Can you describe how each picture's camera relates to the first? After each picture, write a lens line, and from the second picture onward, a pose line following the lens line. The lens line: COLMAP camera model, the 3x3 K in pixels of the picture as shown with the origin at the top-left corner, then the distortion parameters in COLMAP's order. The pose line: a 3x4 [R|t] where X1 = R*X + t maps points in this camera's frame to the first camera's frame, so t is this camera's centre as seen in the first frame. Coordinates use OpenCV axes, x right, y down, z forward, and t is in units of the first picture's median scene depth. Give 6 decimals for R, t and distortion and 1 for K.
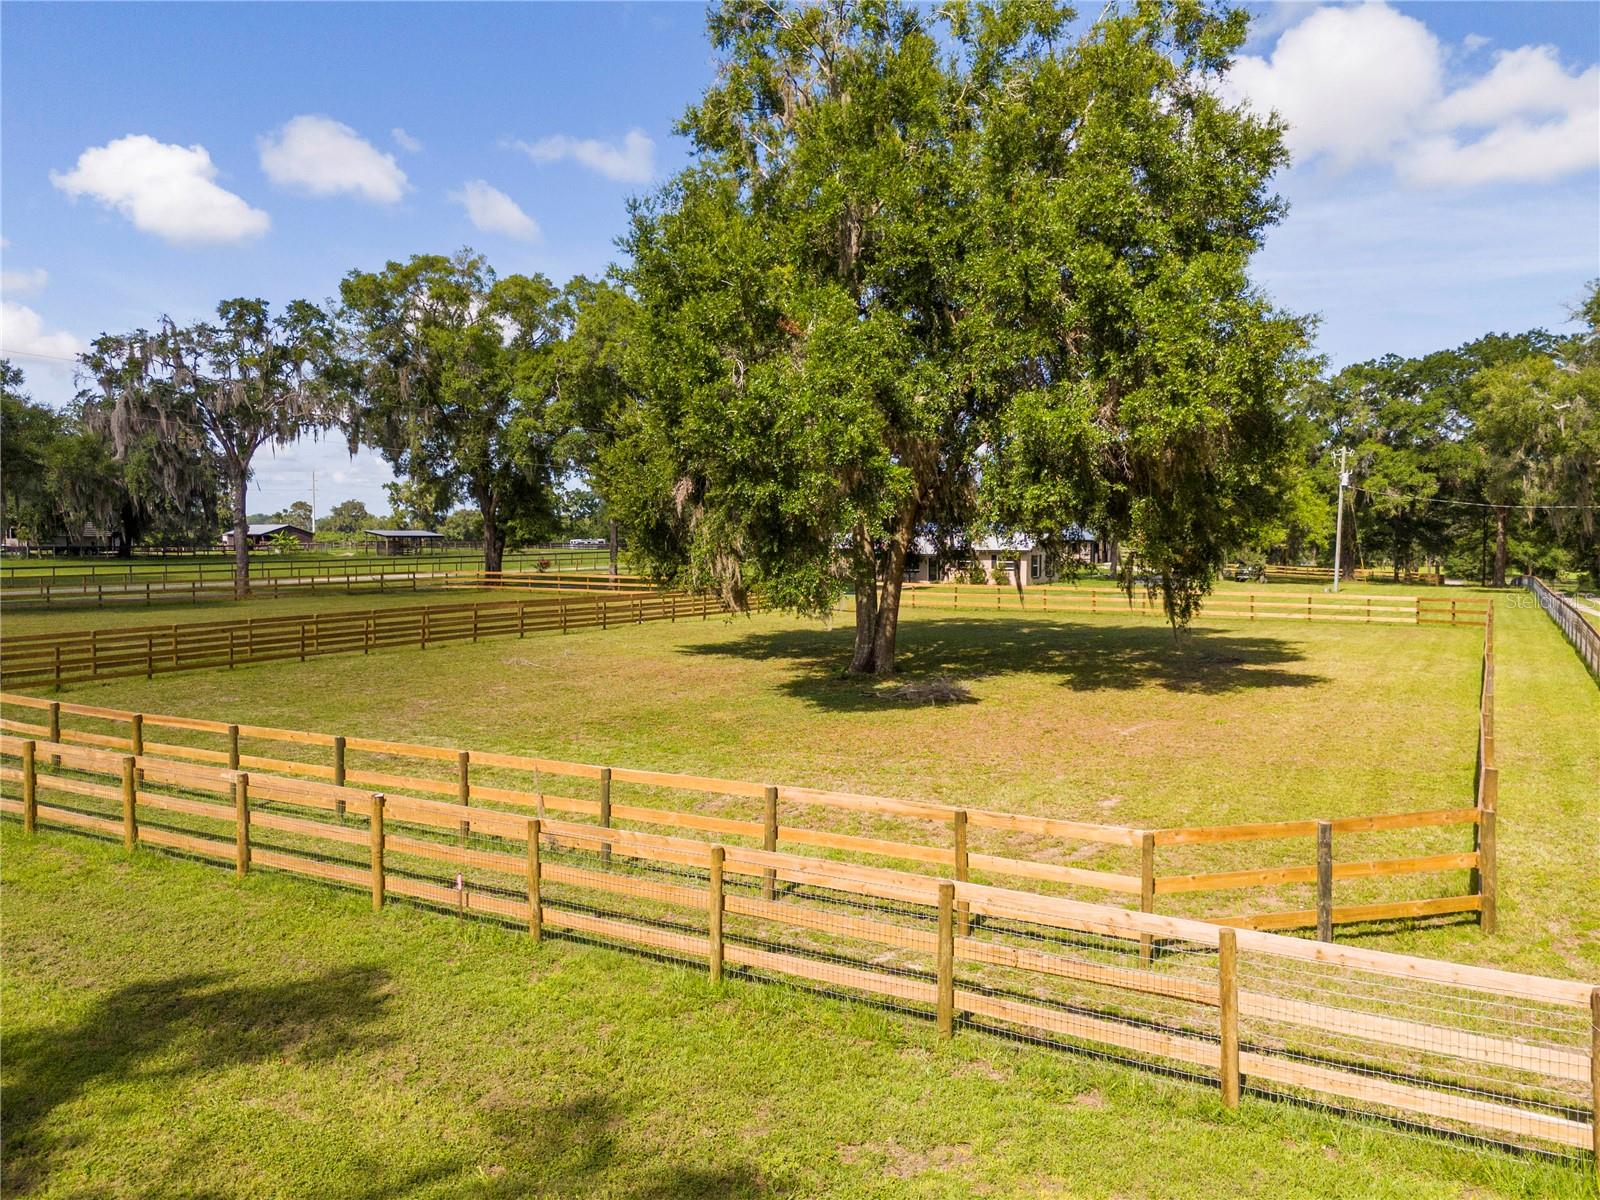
lens RADIAL K [[1172.2, 0, 802.8], [0, 1172.2, 596.7], [0, 0, 1]] dist [0.060676, -0.051891]
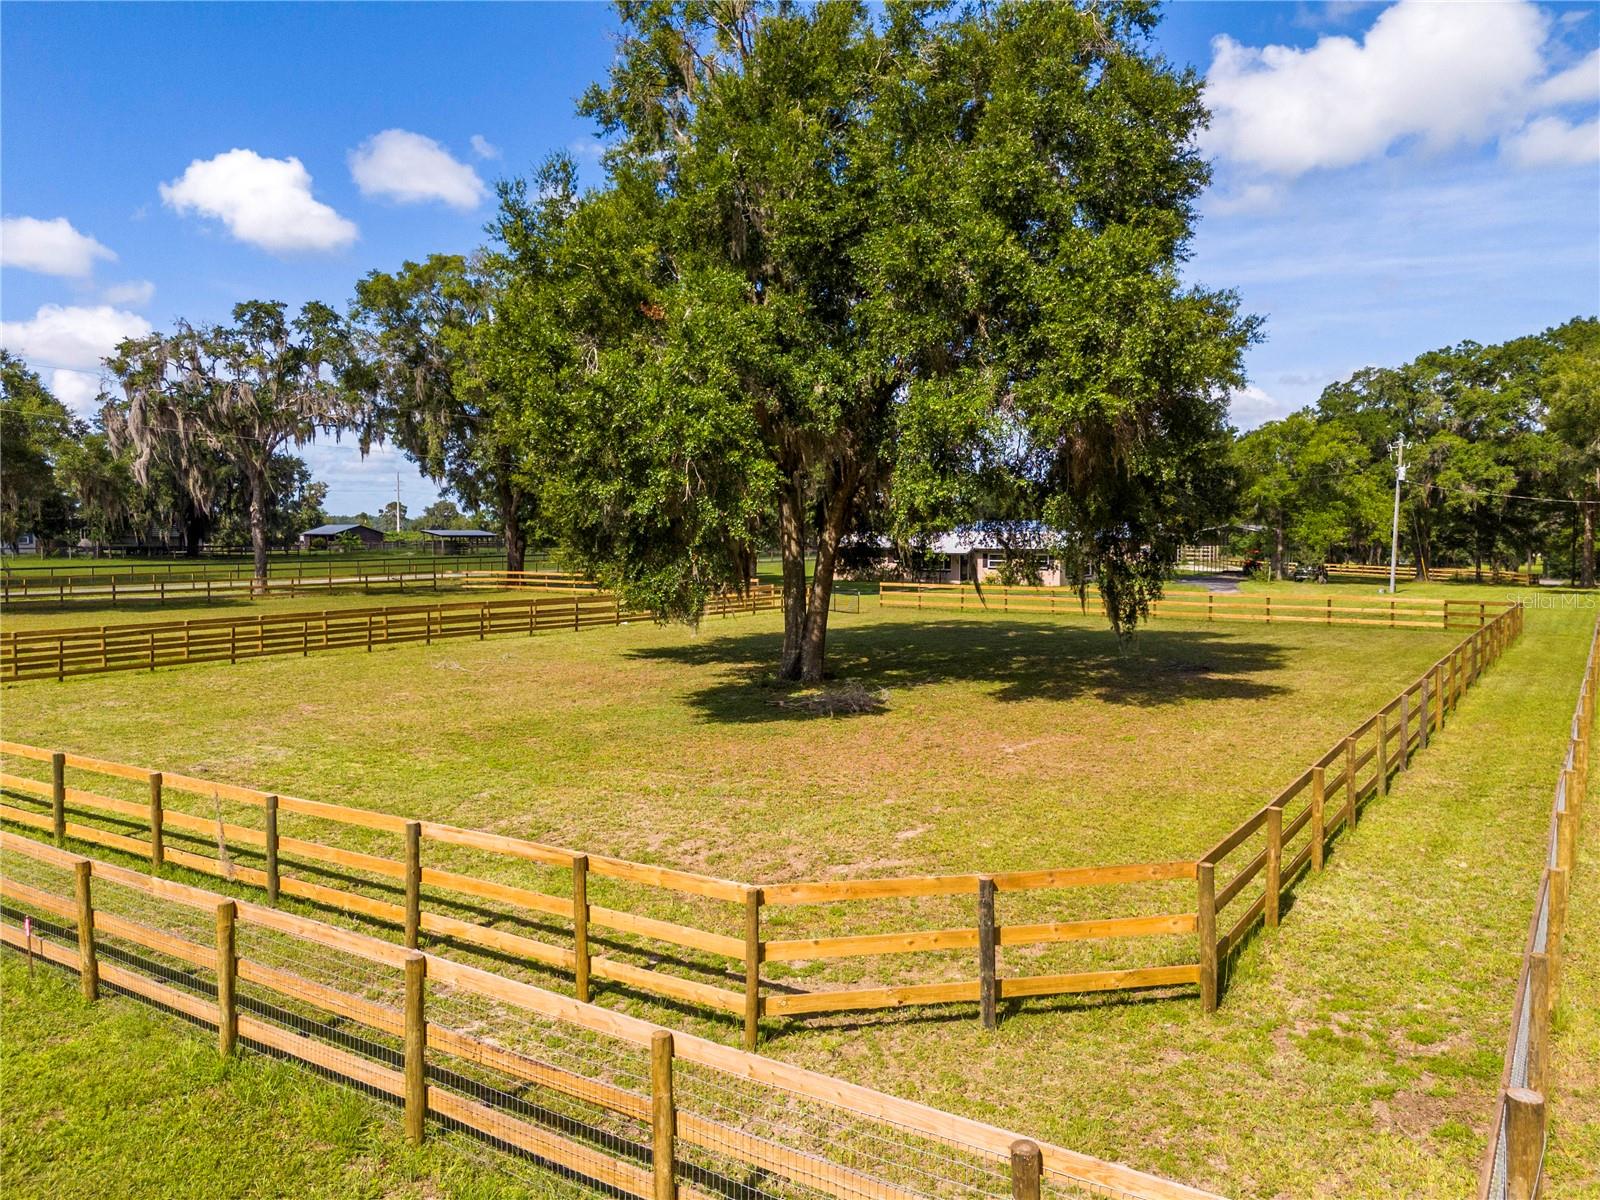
lens RADIAL K [[1172.2, 0, 799.0], [0, 1172.2, 600.3], [0, 0, 1]] dist [0.060676, -0.051891]
pose [[0.997213, 0.002087, -0.074574, 0.122278], [-0.001770, 0.999989, 0.004310, -0.003386], [0.074582, -0.004166, 0.997206, 0.051844]]
